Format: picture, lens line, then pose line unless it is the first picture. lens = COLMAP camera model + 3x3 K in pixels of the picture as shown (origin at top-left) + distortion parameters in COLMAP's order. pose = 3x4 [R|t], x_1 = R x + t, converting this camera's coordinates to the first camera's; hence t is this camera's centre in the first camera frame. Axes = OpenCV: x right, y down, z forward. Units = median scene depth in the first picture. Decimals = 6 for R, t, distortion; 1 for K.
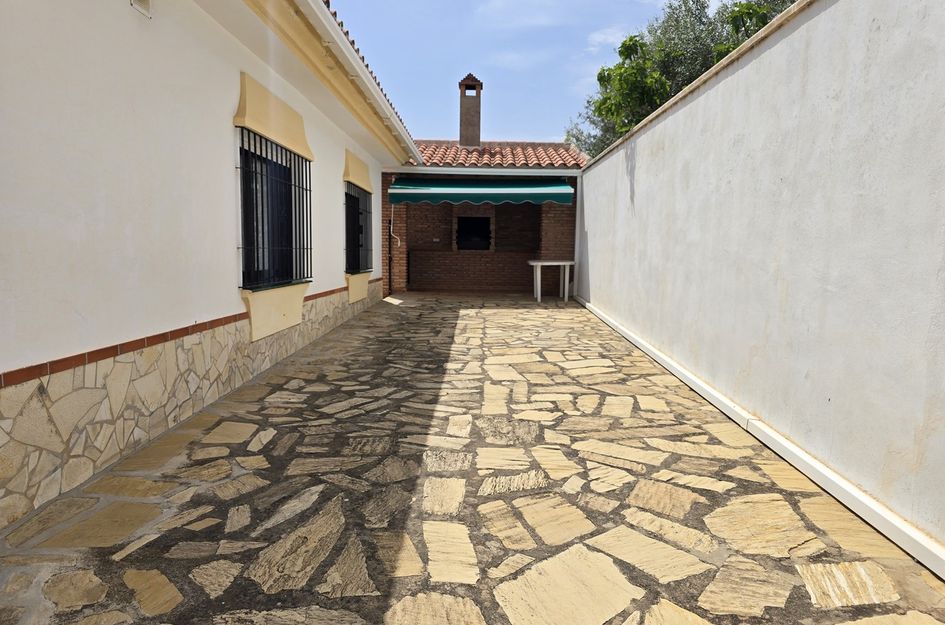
lens RADIAL K [[649.8, 0, 472.9], [0, 649.8, 313.1], [0, 0, 1]] dist [0.027339, -0.020516]
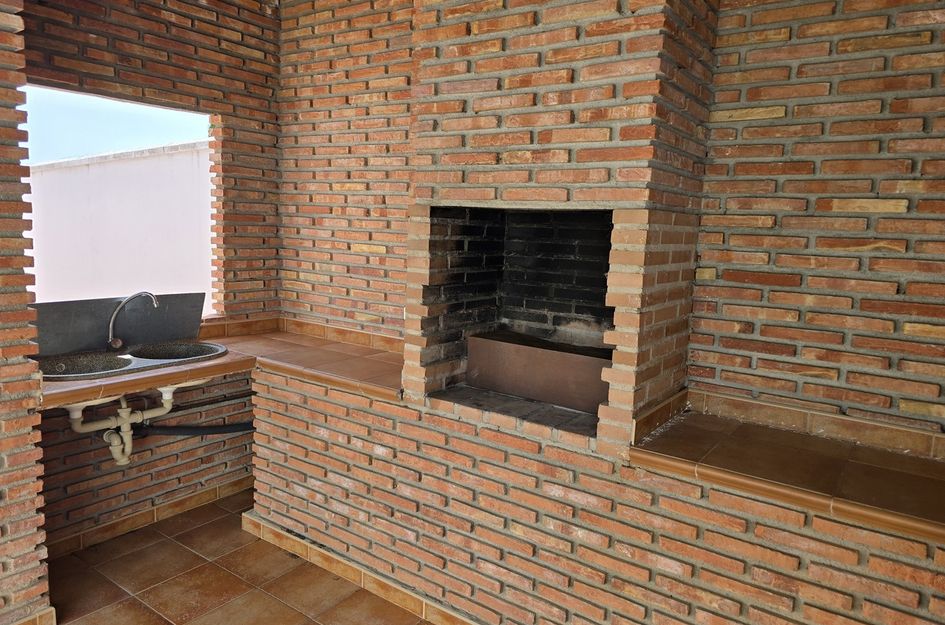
lens RADIAL K [[649.8, 0, 466.9], [0, 649.8, 311.9], [0, 0, 1]] dist [0.027339, -0.020516]
pose [[0.810907, 0.095994, -0.577247, 0.083503], [-0.082372, 0.995356, 0.049809, -0.130160], [0.579348, 0.007159, 0.815049, 0.868151]]
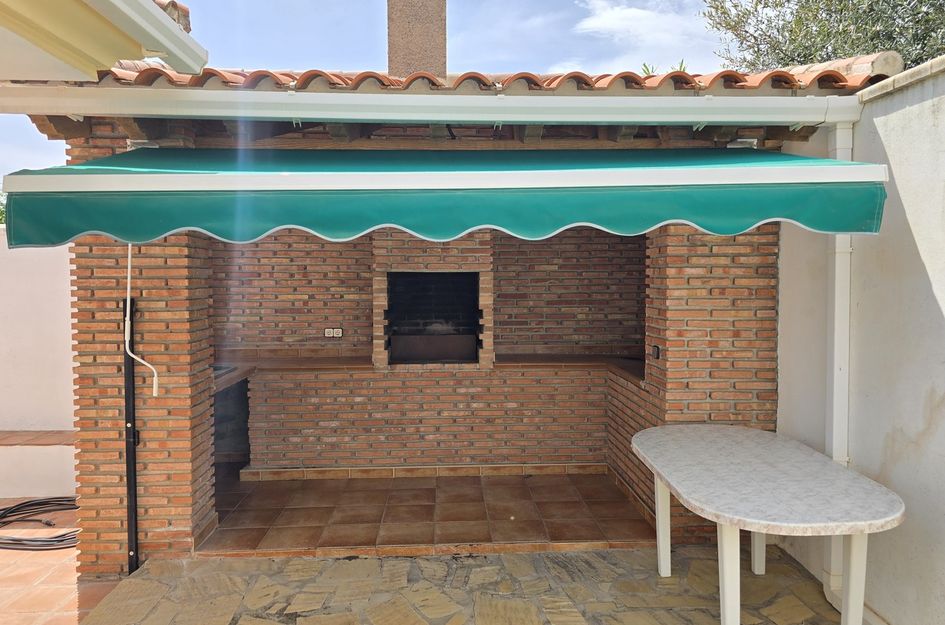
lens RADIAL K [[649.8, 0, 475.8], [0, 649.8, 310.7], [0, 0, 1]] dist [0.027339, -0.020516]
pose [[0.998243, -0.019640, 0.055898, 0.004644], [0.022164, 0.998746, -0.044895, -0.110323], [-0.054946, 0.046055, 0.997427, 0.645071]]
